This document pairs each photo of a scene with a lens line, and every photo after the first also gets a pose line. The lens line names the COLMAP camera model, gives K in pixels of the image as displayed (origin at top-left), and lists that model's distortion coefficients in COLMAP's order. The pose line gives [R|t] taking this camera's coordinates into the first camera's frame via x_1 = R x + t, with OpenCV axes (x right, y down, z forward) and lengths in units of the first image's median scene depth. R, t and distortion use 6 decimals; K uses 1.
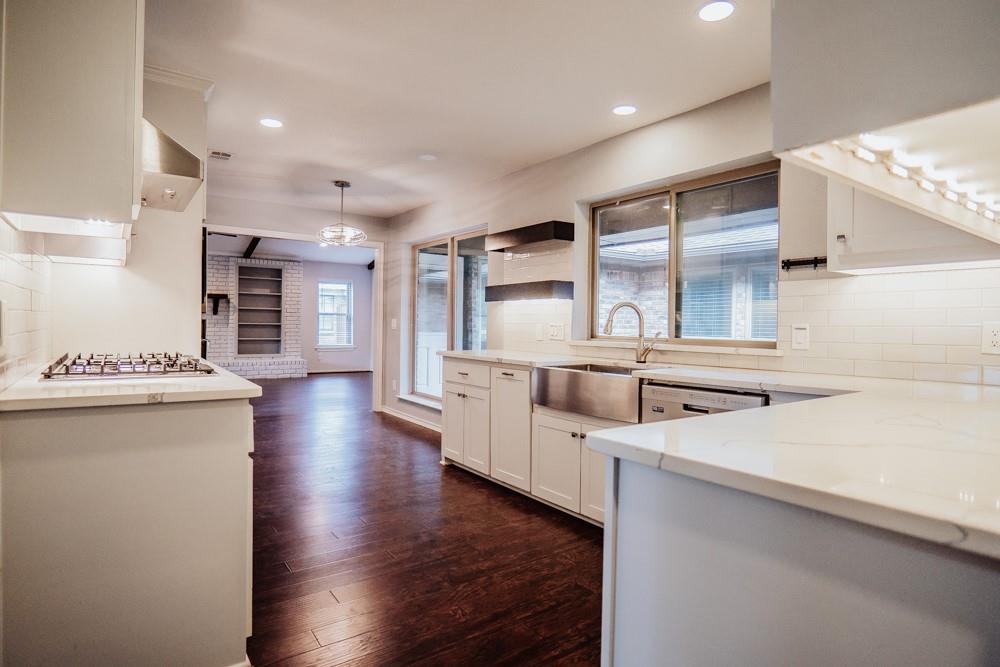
lens RADIAL K [[540.8, 0, 502.8], [0, 540.8, 327.0], [0, 0, 1]] dist [-0.017984, 0.002484]
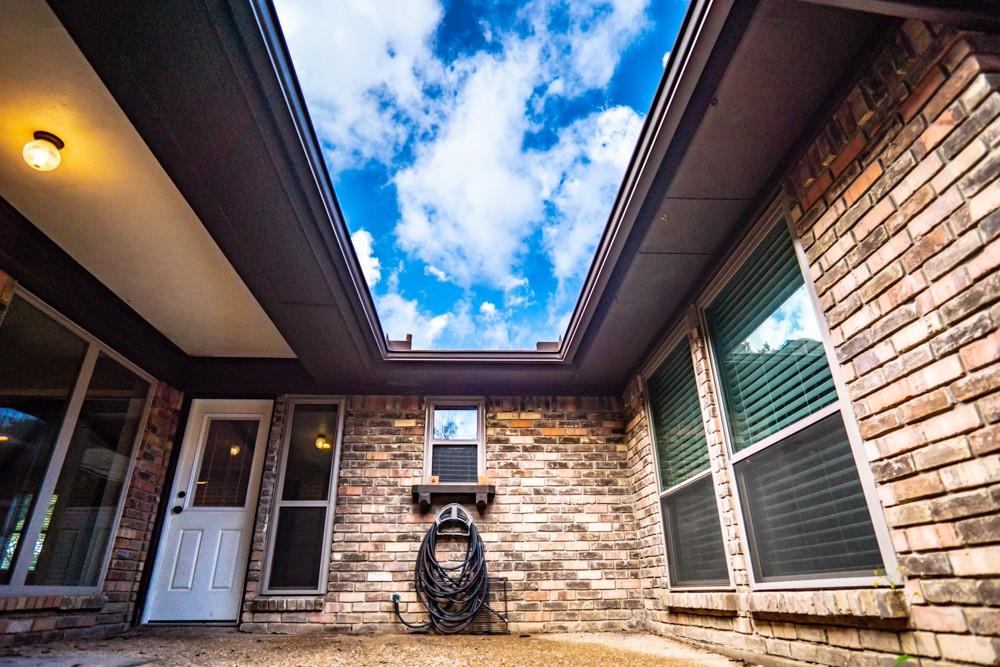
lens RADIAL K [[540.8, 0, 502.8], [0, 540.8, 327.0], [0, 0, 1]] dist [-0.017984, 0.002484]
pose [[0.834222, -0.269367, -0.481160, 0.536567], [0.026230, 0.890966, -0.453311, 0.114492], [0.550805, 0.365541, 0.750329, 0.552194]]
